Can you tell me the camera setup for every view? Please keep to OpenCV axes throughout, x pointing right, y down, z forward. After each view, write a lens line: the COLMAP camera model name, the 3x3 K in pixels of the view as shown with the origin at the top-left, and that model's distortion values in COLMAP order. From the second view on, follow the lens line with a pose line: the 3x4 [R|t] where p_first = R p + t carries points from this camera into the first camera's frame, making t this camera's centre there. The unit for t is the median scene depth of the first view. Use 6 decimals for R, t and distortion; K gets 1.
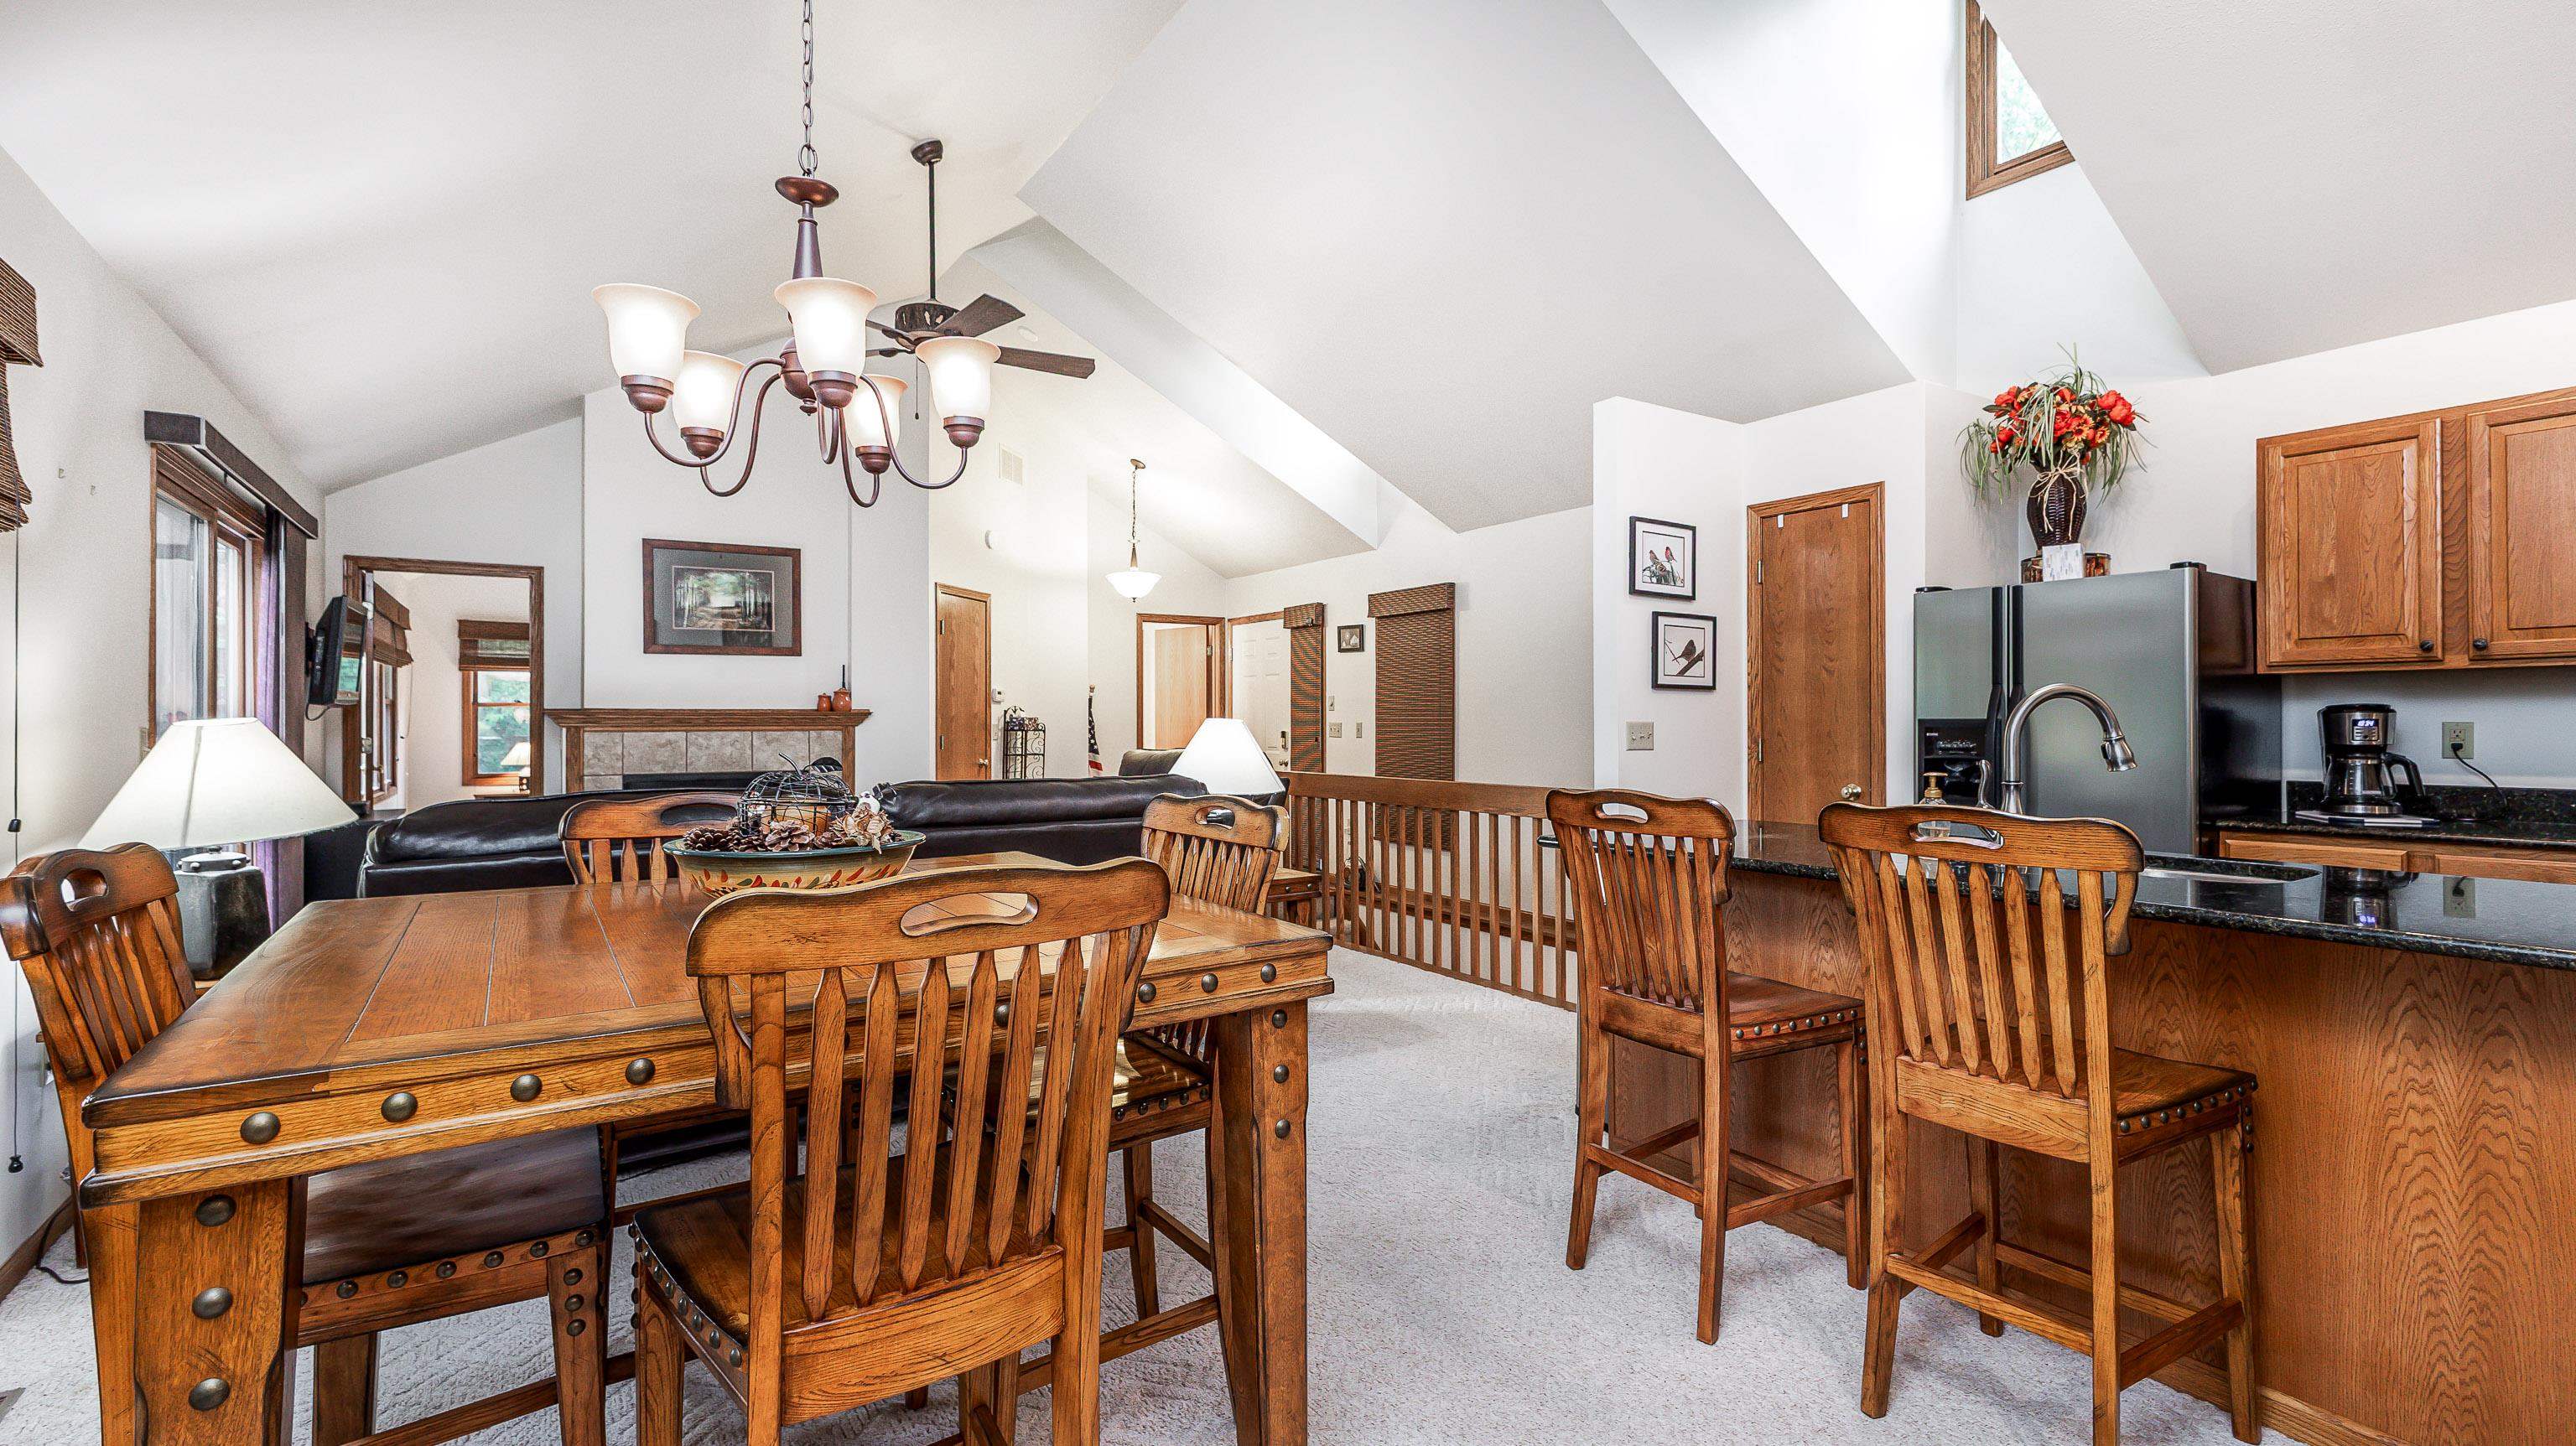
lens RADIAL K [[1133.3, 0, 1294.1], [0, 1133.3, 716.1], [0, 0, 1]] dist [0.013790, -0.004145]
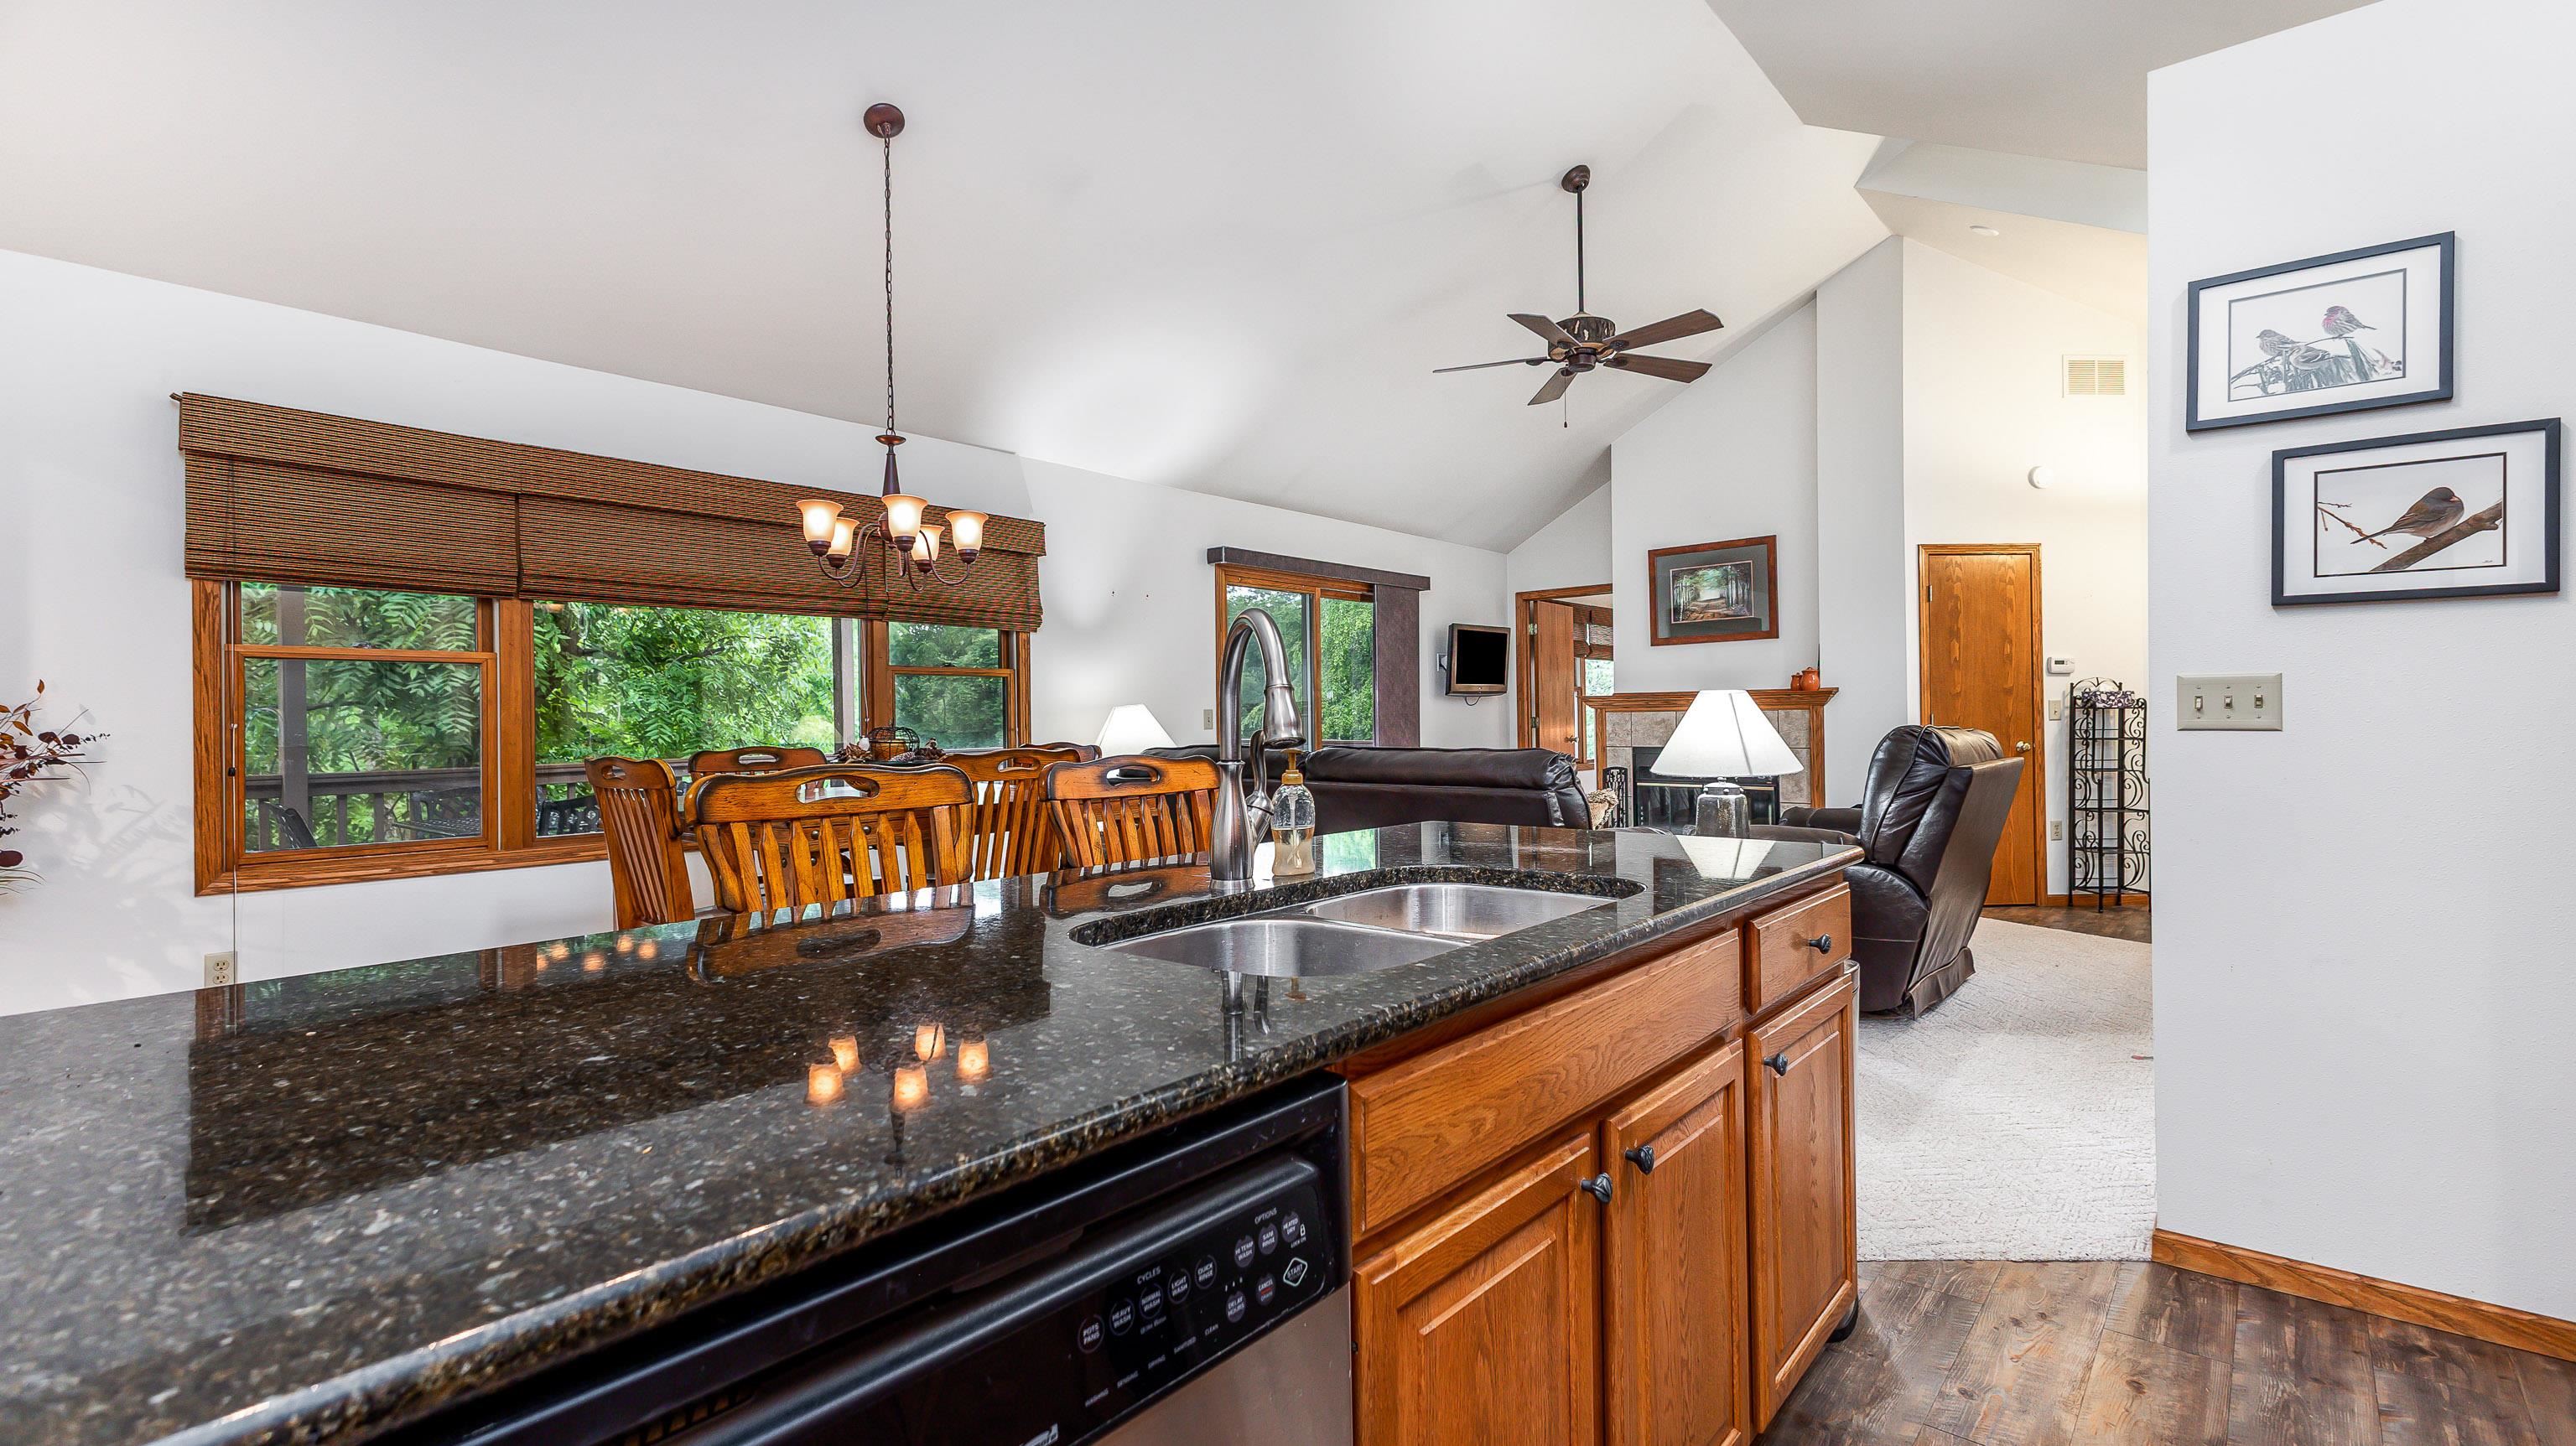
lens RADIAL K [[1133.3, 0, 1294.1], [0, 1133.3, 716.1], [0, 0, 1]] dist [0.013790, -0.004145]
pose [[0.266470, -0.003930, -0.963835, 0.449910], [0.015729, 0.999876, 0.000271, 0.011100], [0.963715, -0.015233, 0.266499, 0.295845]]
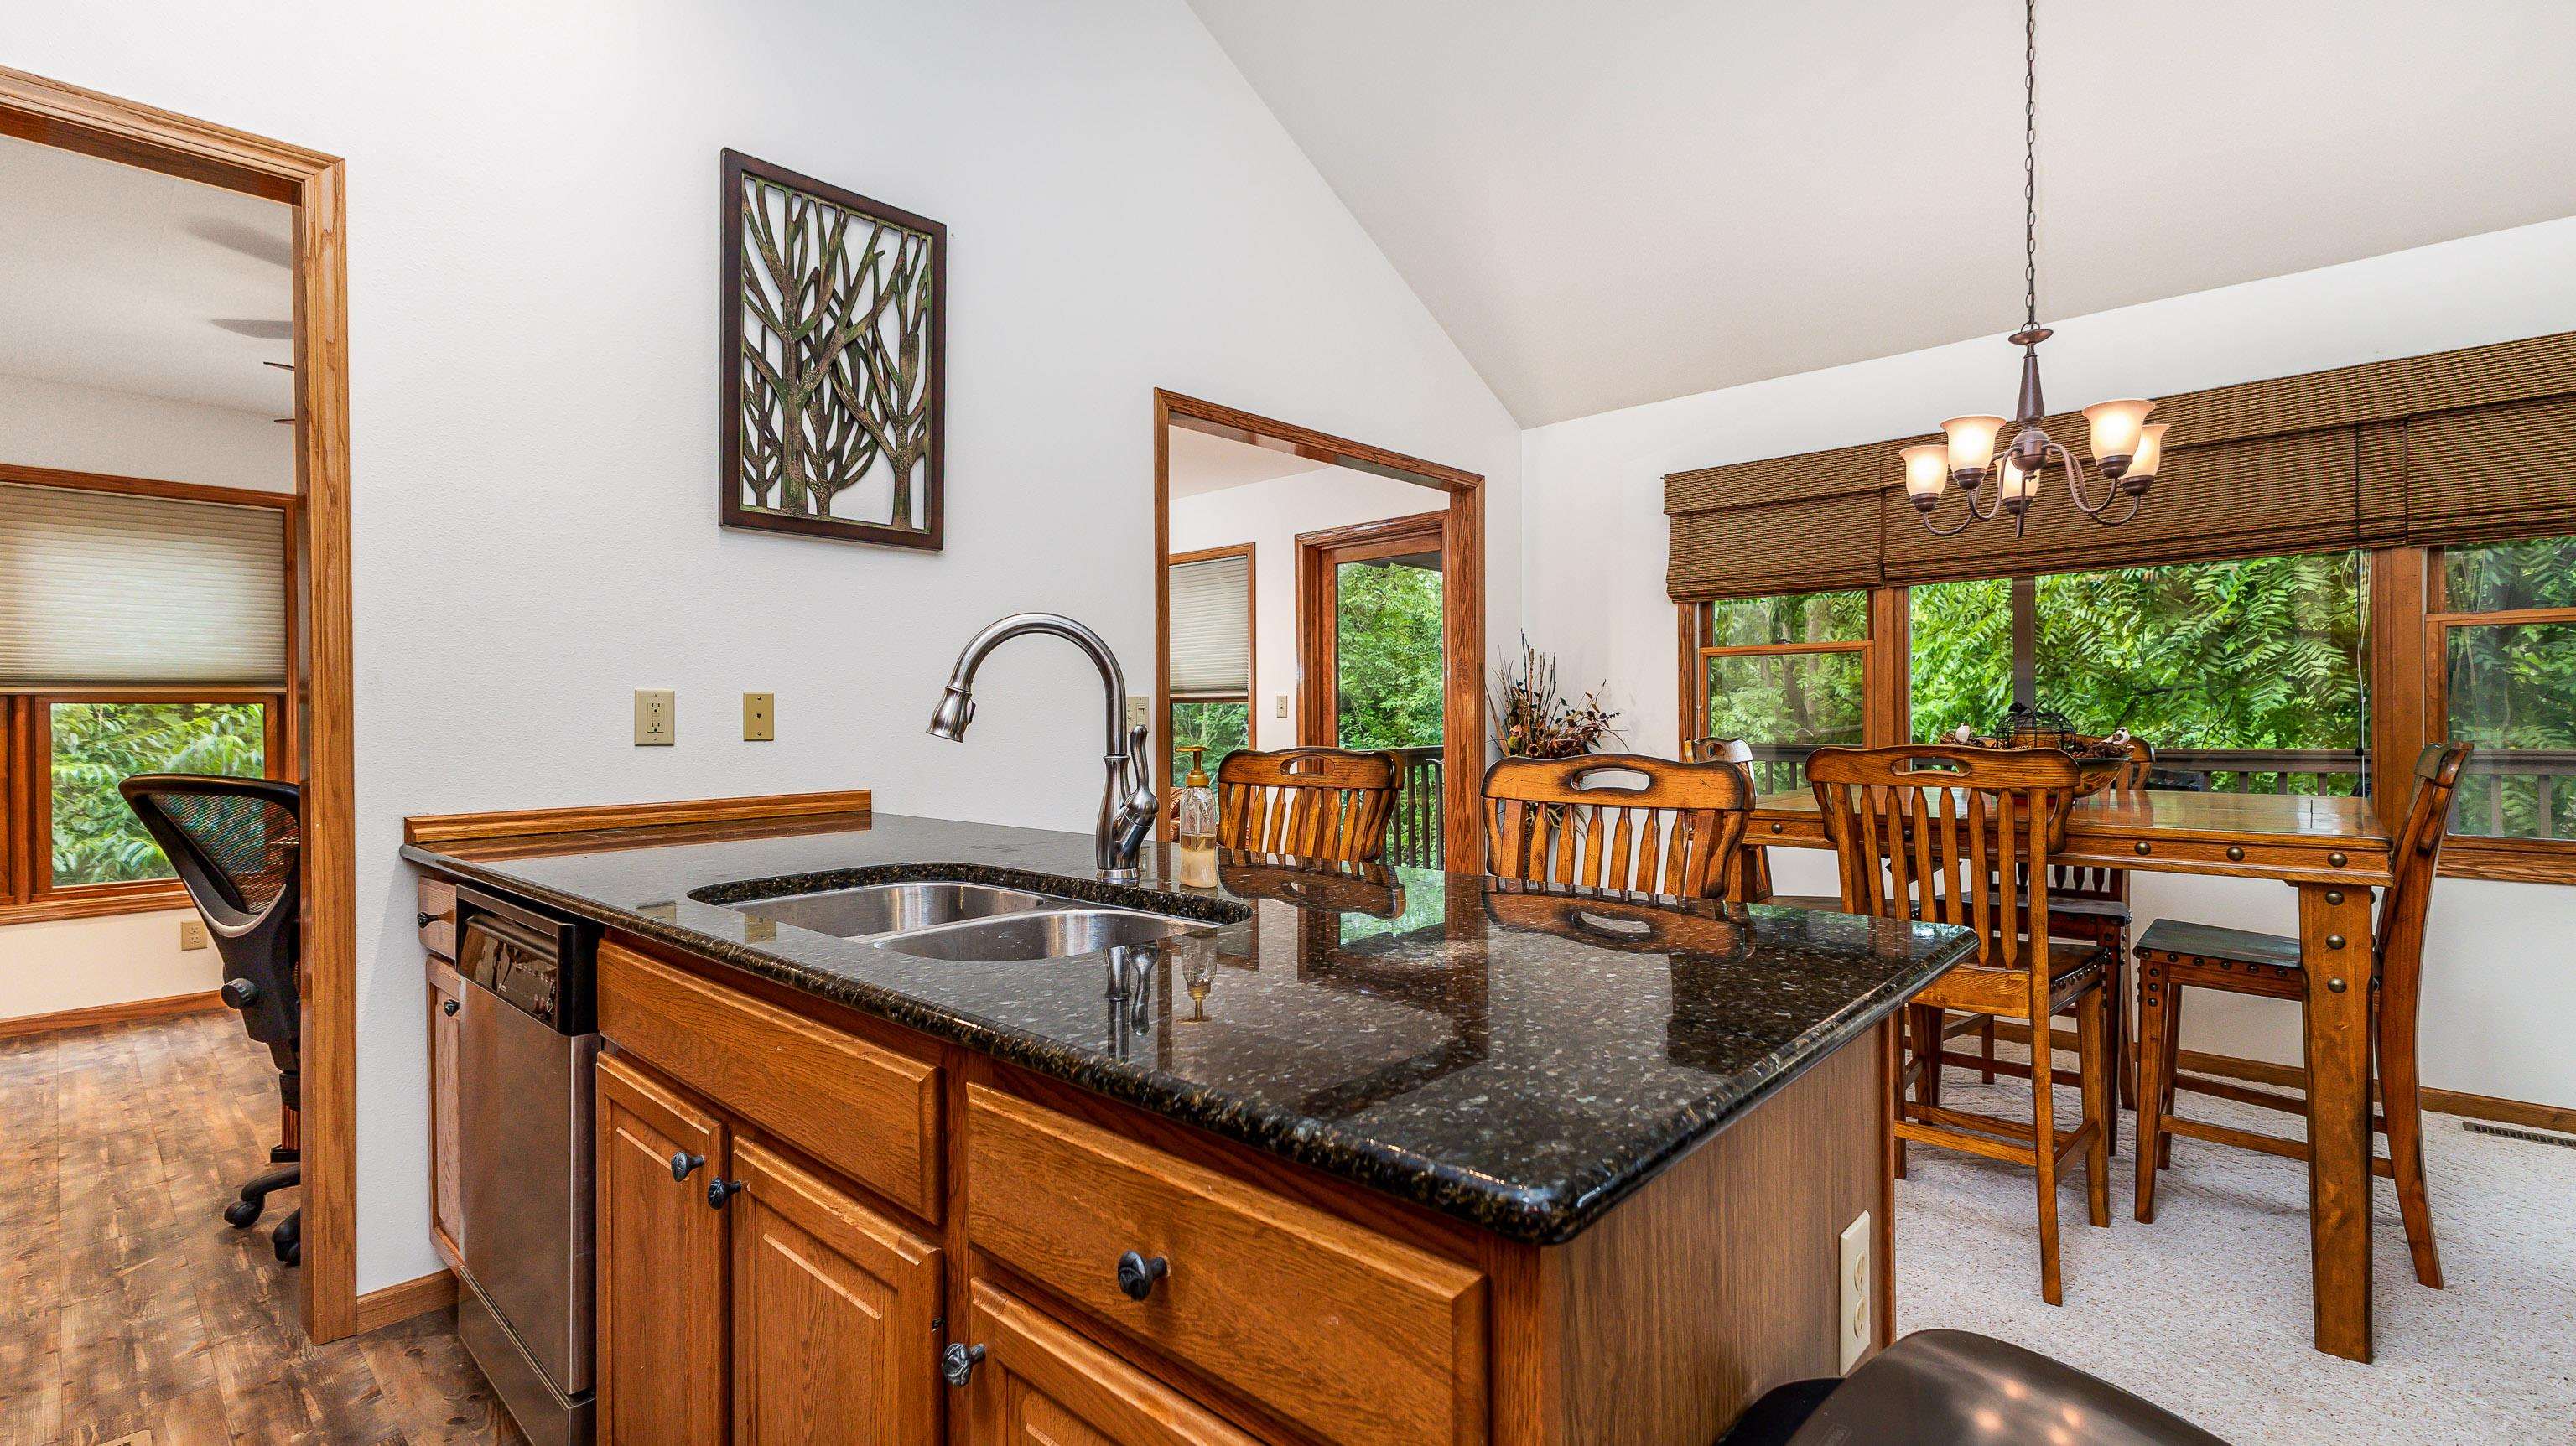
lens RADIAL K [[1133.3, 0, 1294.1], [0, 1133.3, 716.1], [0, 0, 1]] dist [0.013790, -0.004145]
pose [[-0.969637, 0.011521, -0.244278, 0.248713], [0.012878, 0.999909, -0.003957, 0.013121], [0.244210, -0.006983, -0.969697, 0.584200]]
